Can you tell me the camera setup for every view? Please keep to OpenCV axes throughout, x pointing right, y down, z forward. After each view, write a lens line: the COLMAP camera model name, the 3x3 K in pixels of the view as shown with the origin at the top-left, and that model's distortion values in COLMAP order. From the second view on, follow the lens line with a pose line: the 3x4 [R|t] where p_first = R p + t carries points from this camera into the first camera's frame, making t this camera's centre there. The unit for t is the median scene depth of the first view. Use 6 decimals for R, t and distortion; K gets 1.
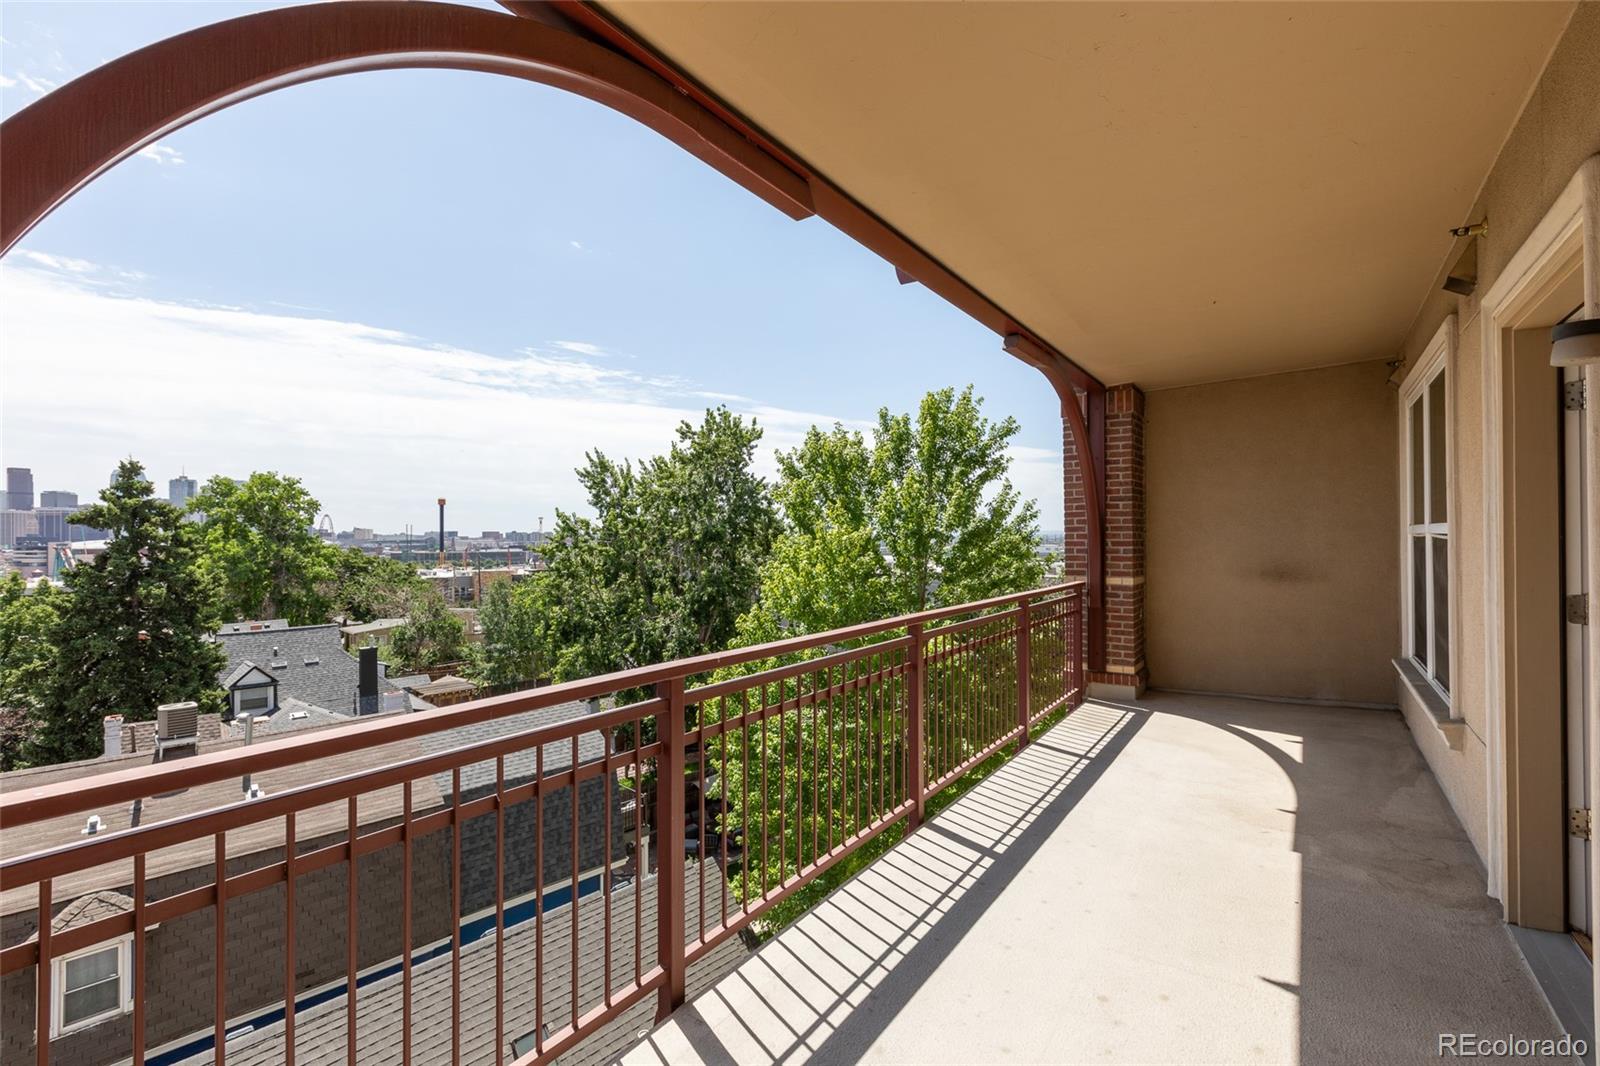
lens RADIAL K [[709.1, 0, 795.9], [0, 709.1, 535.4], [0, 0, 1]] dist [-0.000452, -0.000307]
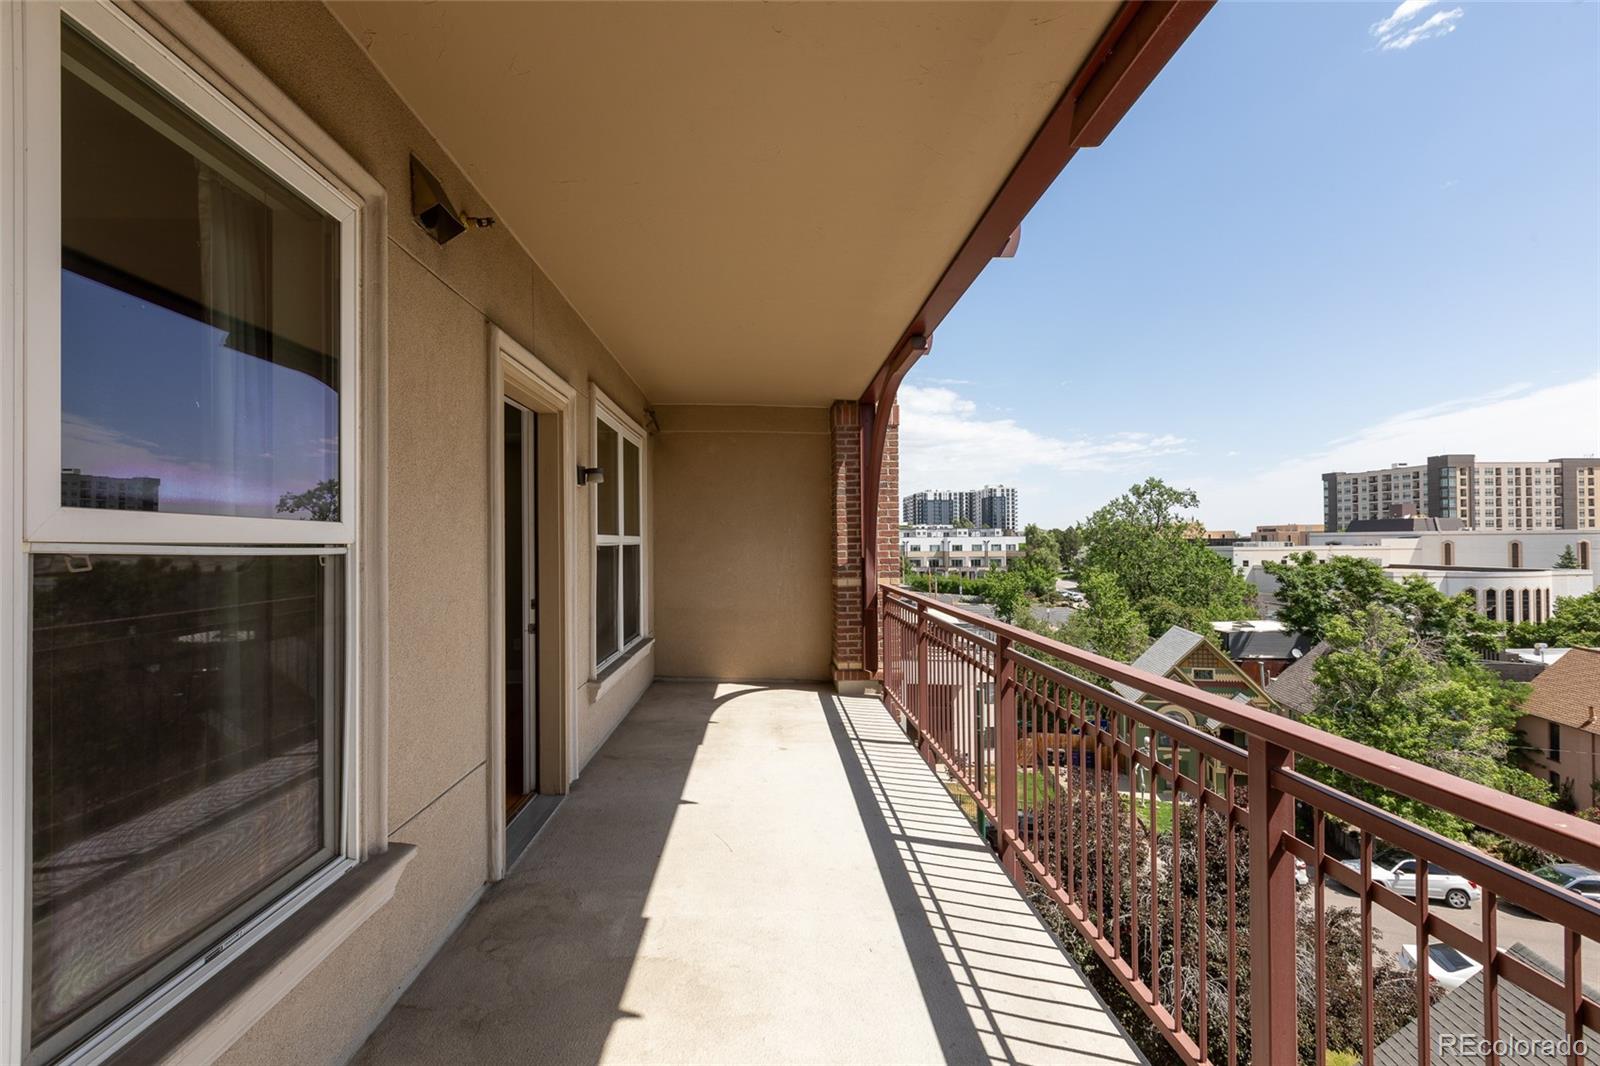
lens RADIAL K [[718.4, 0, 816.6], [0, 718.4, 533.9], [0, 0, 1]] dist [0.068222, -0.026508]
pose [[-0.769237, -0.015039, -0.638787, 1.056412], [-0.001220, 0.999756, -0.022068, 0.005805], [0.638963, -0.016197, -0.769067, 1.717215]]
